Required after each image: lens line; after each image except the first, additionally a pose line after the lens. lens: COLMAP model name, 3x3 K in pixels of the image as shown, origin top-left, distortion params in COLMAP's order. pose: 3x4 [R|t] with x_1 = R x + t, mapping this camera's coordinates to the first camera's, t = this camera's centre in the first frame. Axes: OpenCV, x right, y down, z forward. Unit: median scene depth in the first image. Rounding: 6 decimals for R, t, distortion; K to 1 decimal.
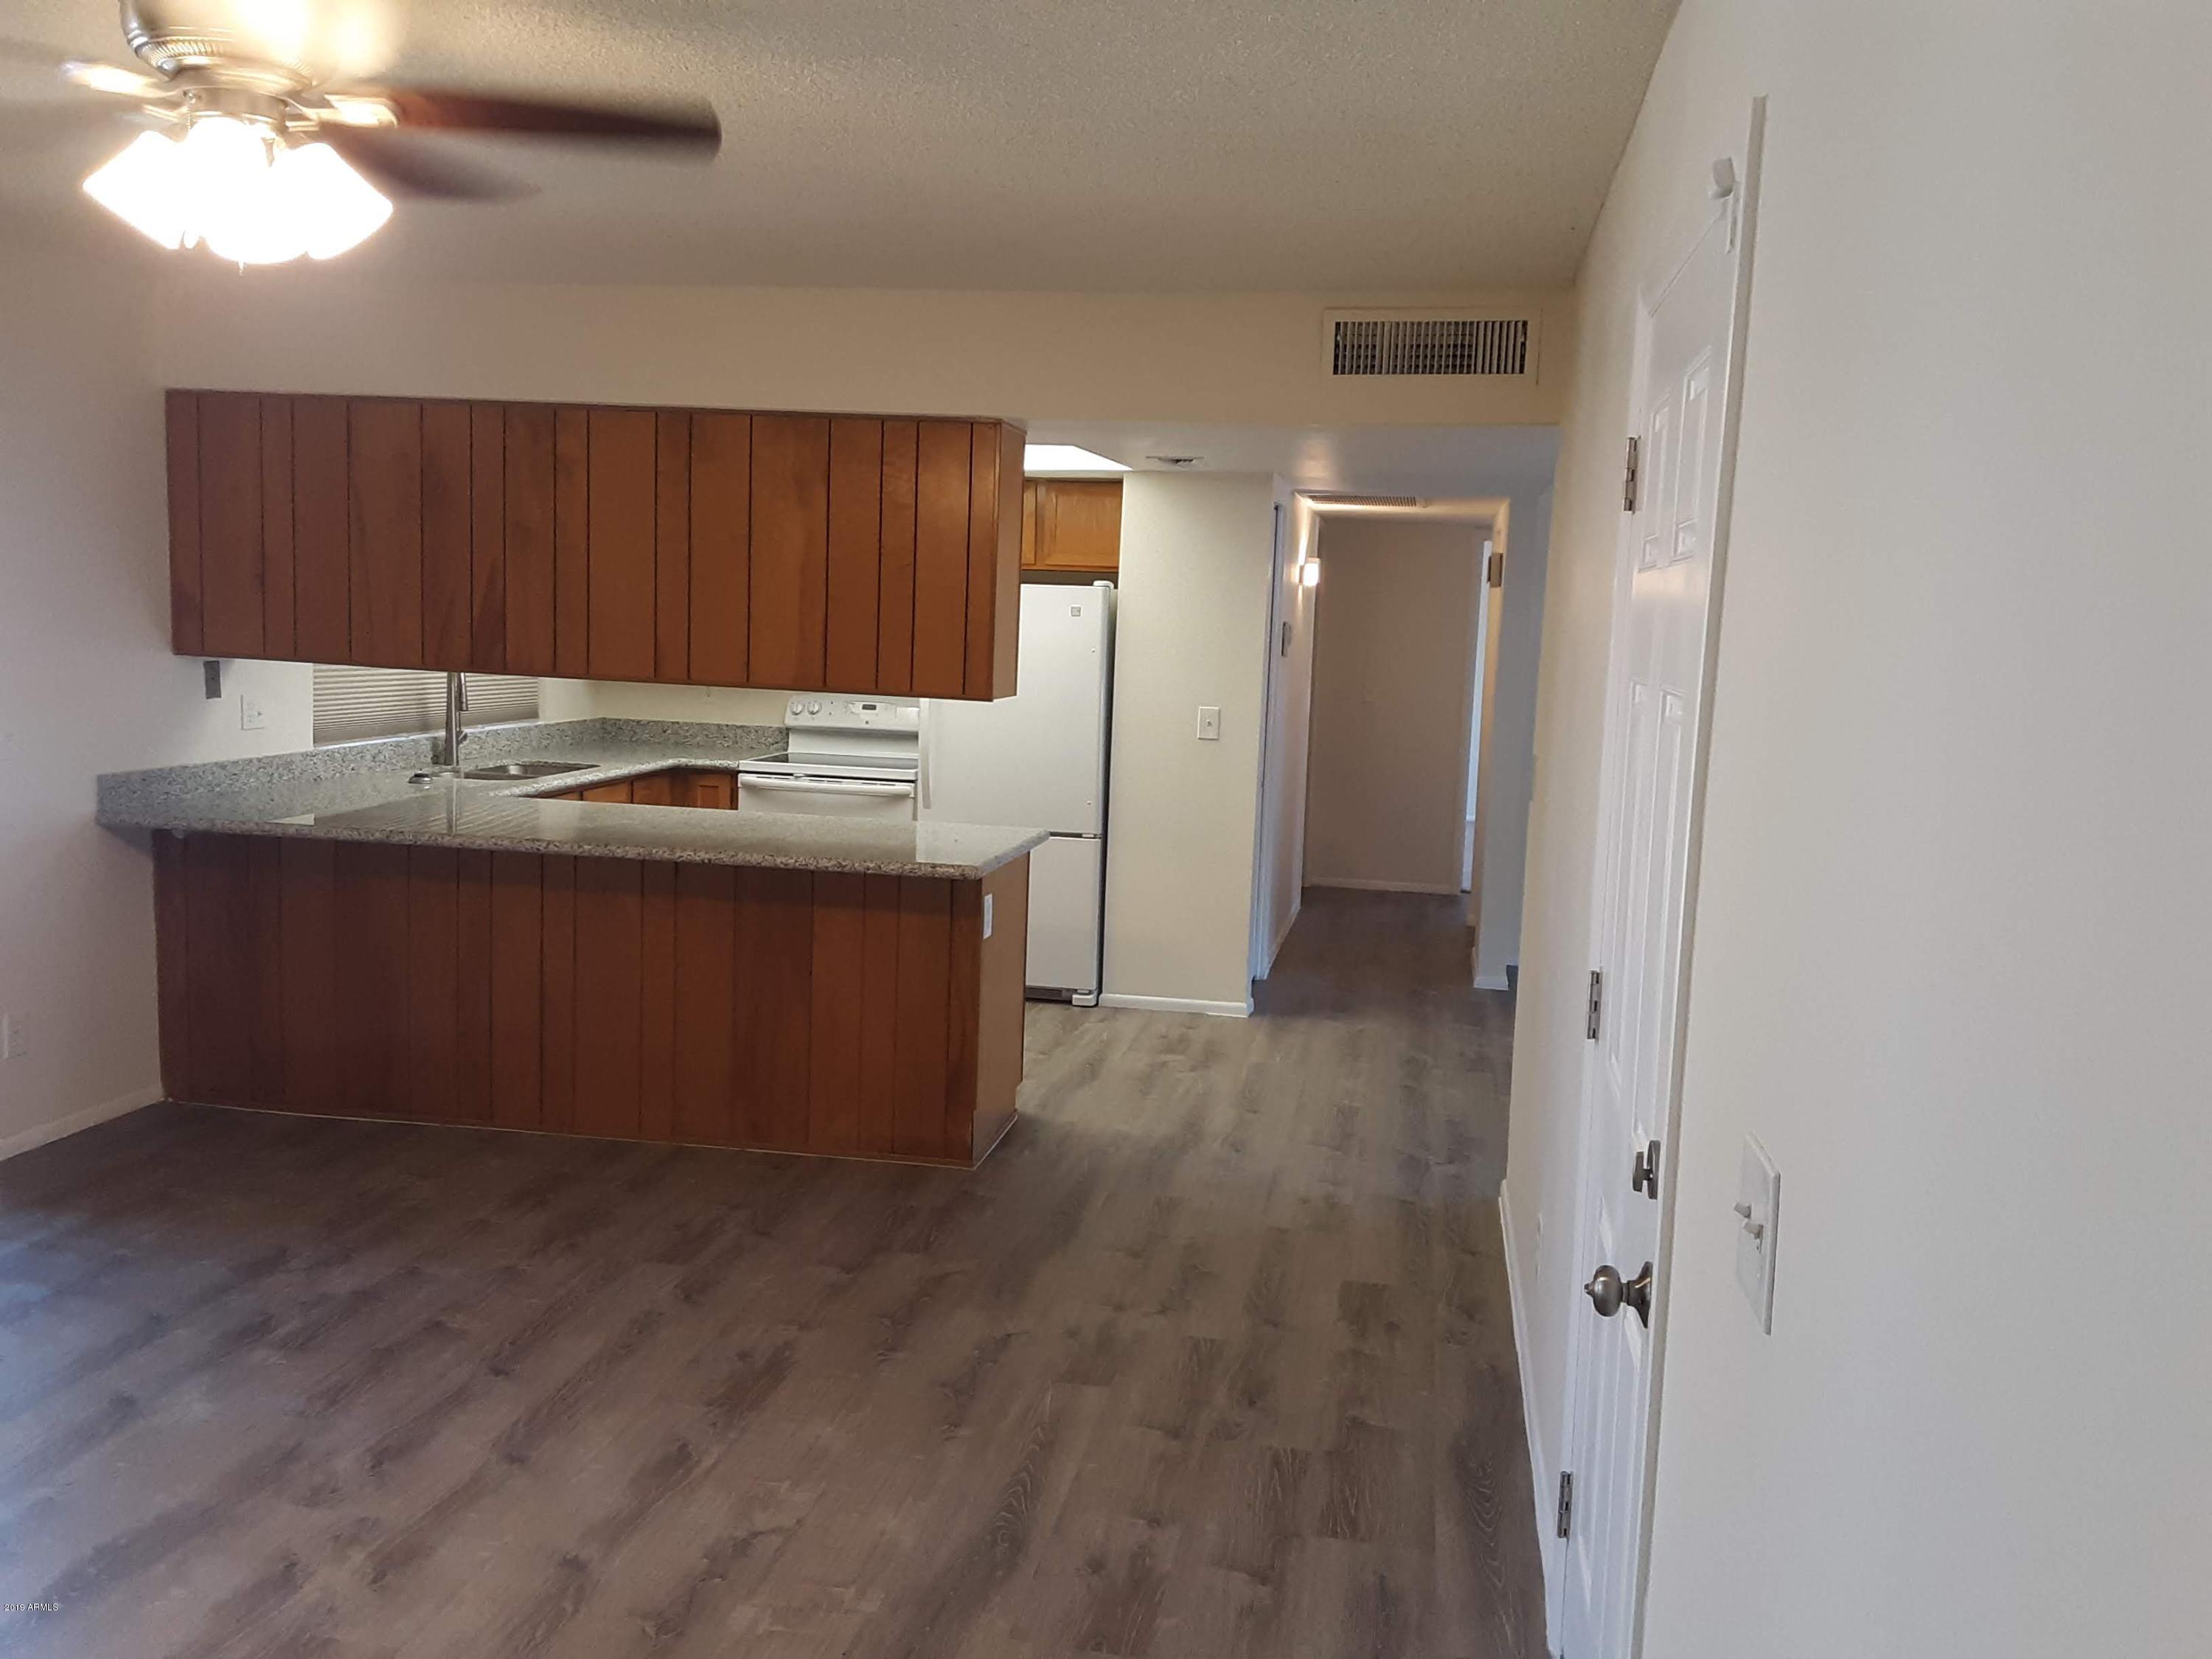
lens RADIAL K [[1767.5, 0, 1124.2], [0, 1767.5, 826.5], [0, 0, 1]] dist [0.129608, -0.209174]
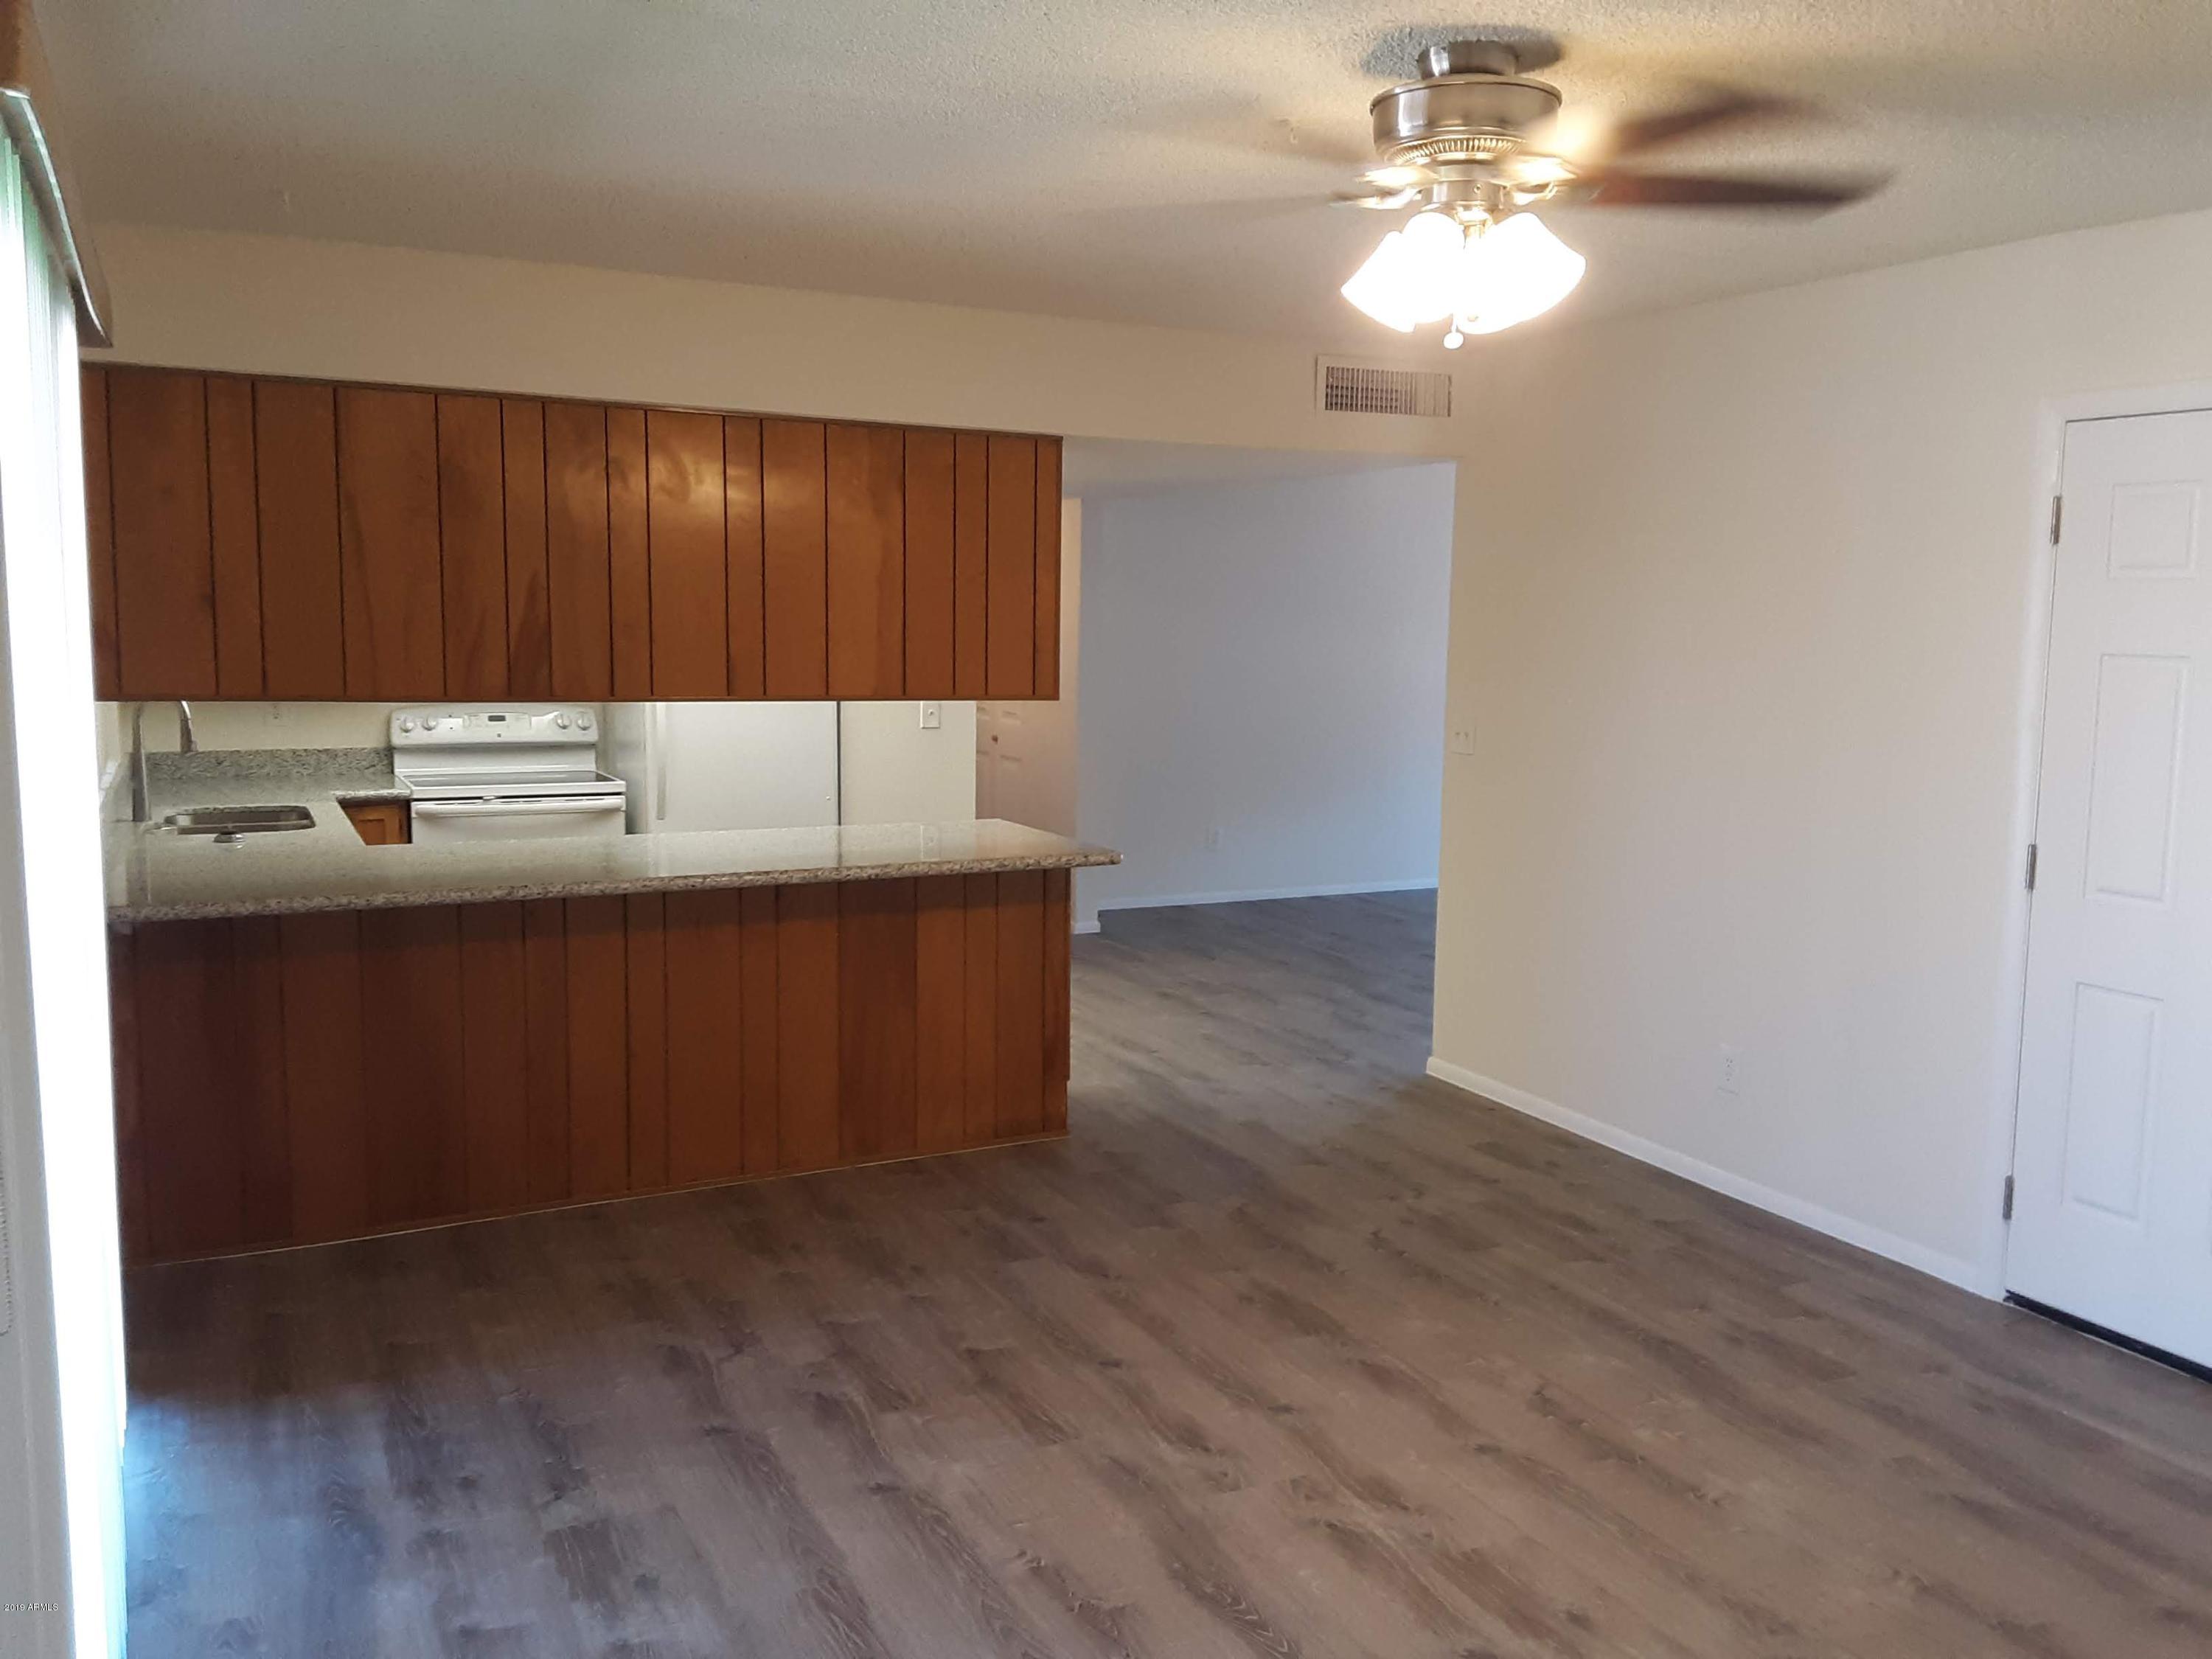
lens RADIAL K [[1767.5, 0, 1124.2], [0, 1767.5, 826.5], [0, 0, 1]] dist [0.129608, -0.209174]
pose [[0.801187, -0.098719, 0.590216, -0.678691], [0.089165, 0.994982, 0.045382, -0.039506], [-0.591734, 0.016267, 0.805969, 0.114675]]
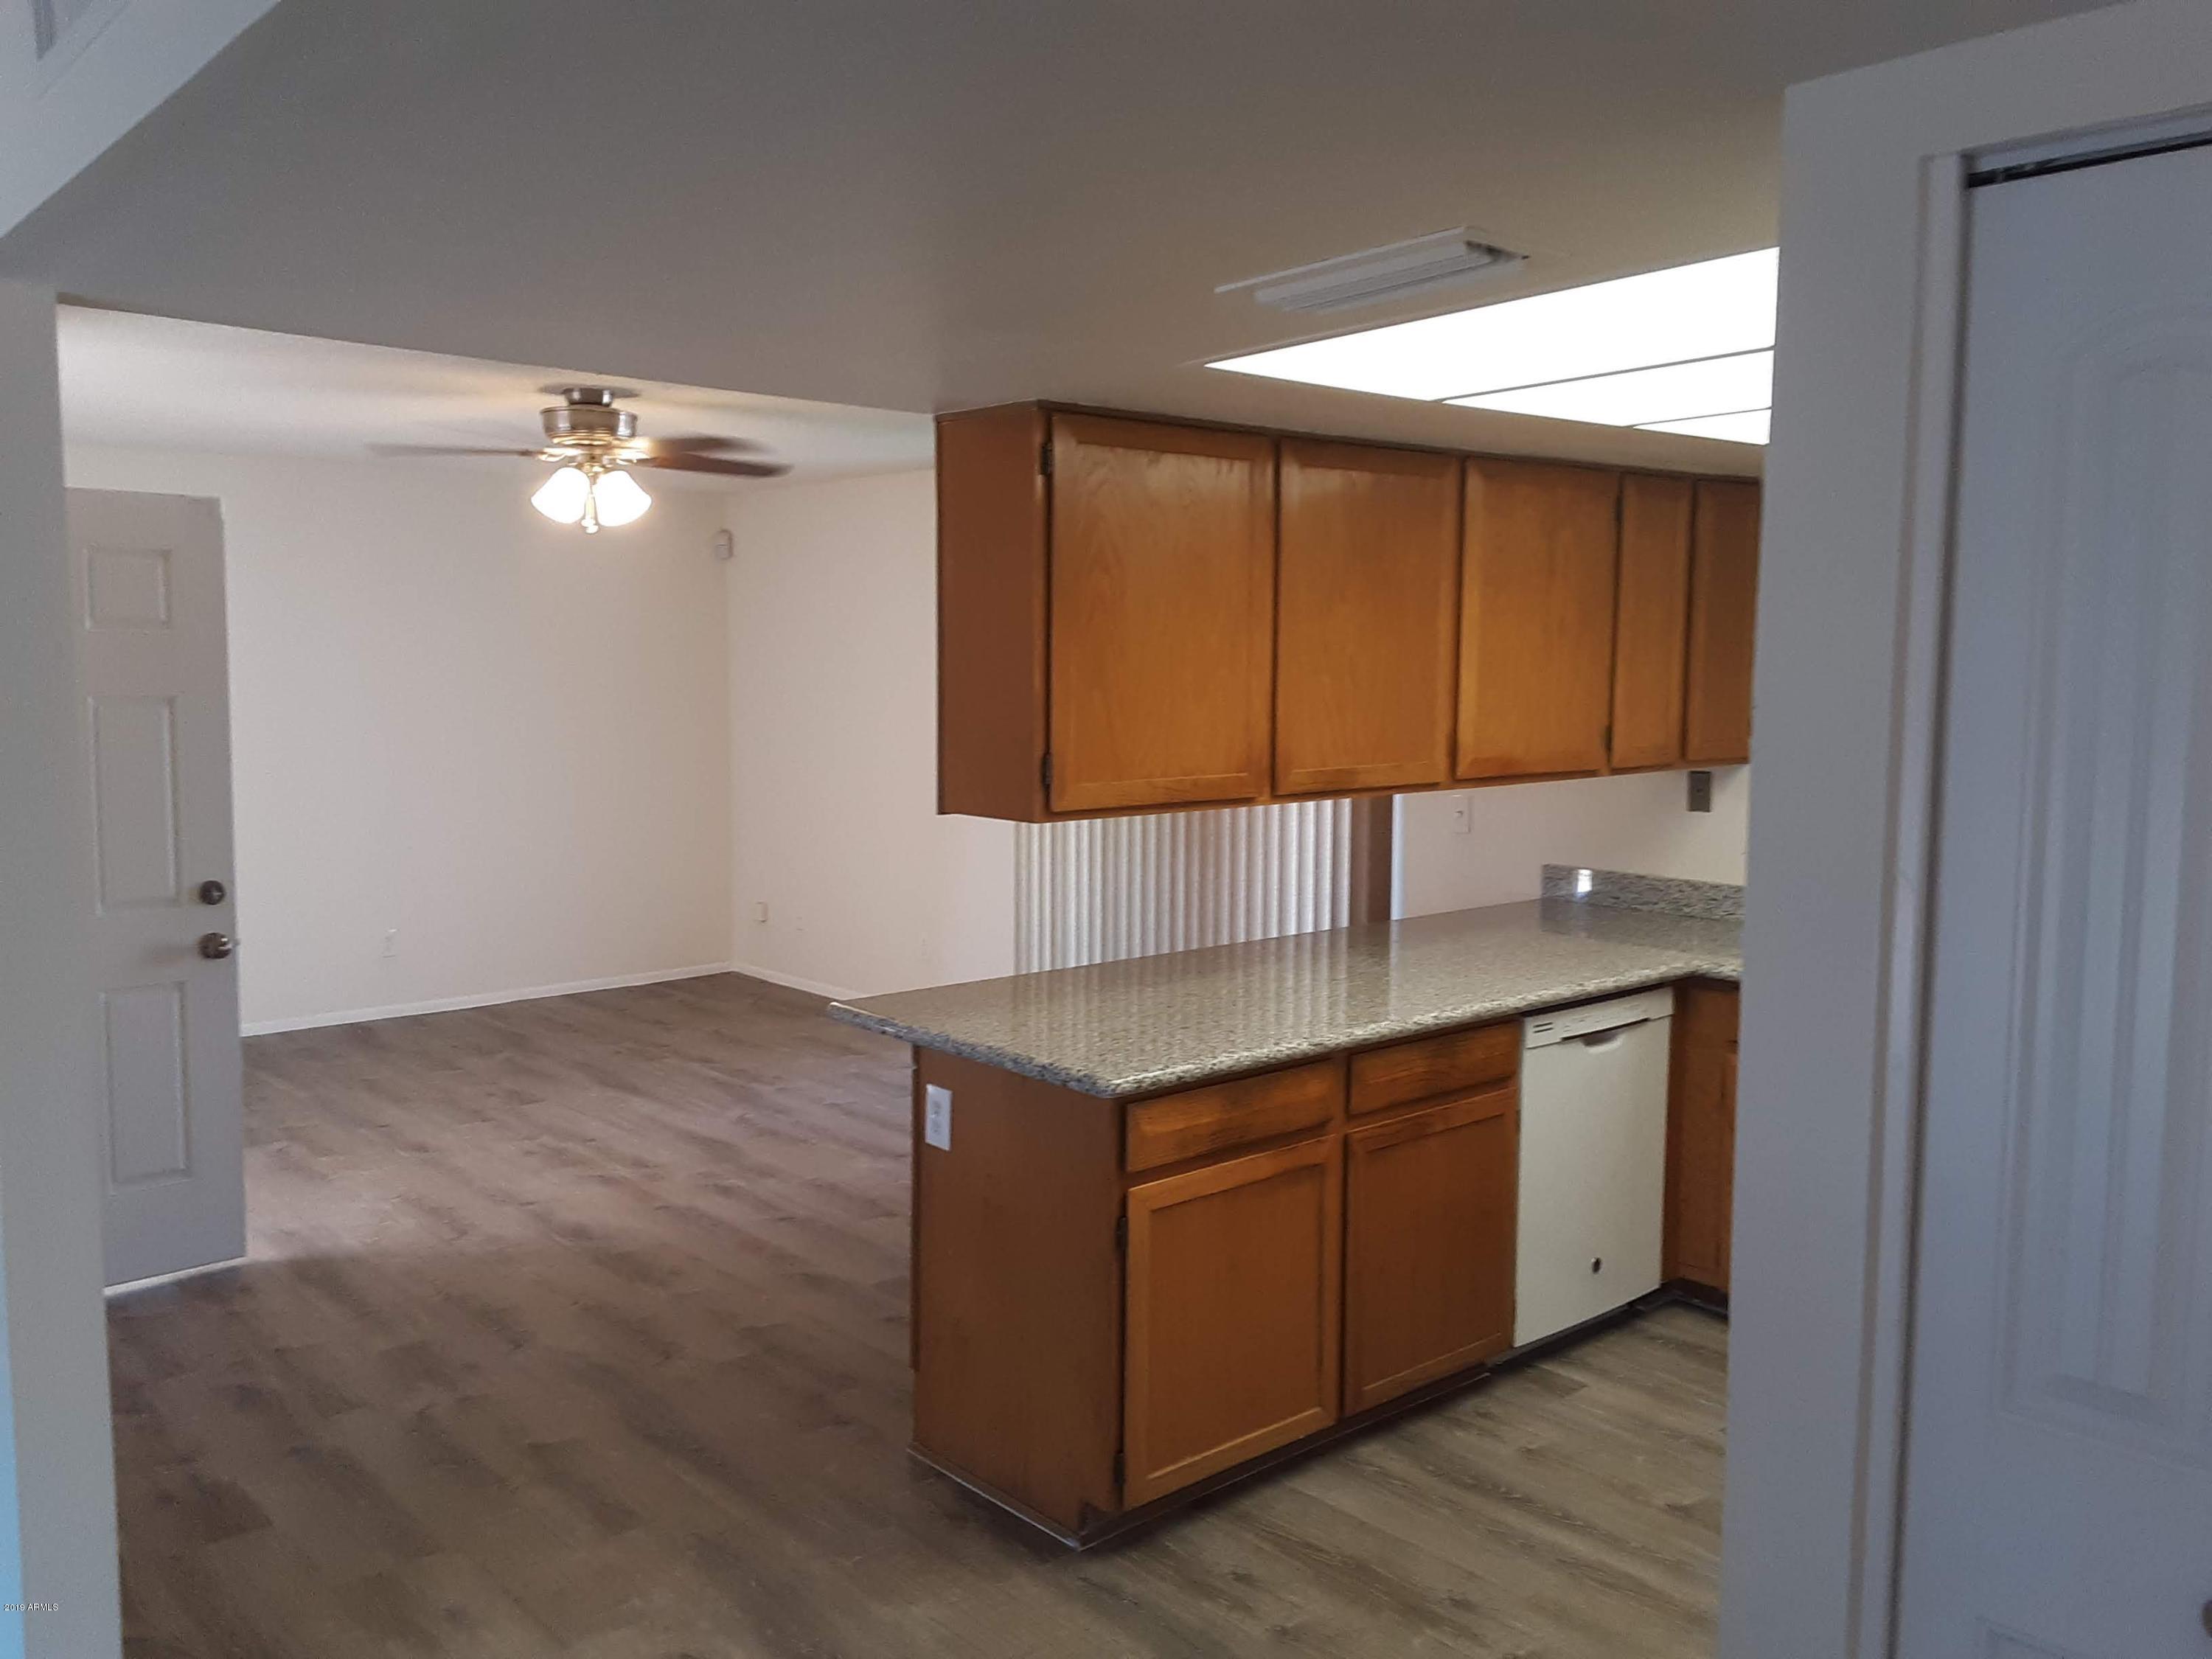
lens RADIAL K [[1767.5, 0, 1124.2], [0, 1767.5, 826.5], [0, 0, 1]] dist [0.129608, -0.209174]
pose [[-0.620321, 0.035220, -0.783557, 0.430070], [-0.124181, 0.981981, 0.142450, -0.174846], [0.774455, 0.185667, -0.604770, 1.477036]]
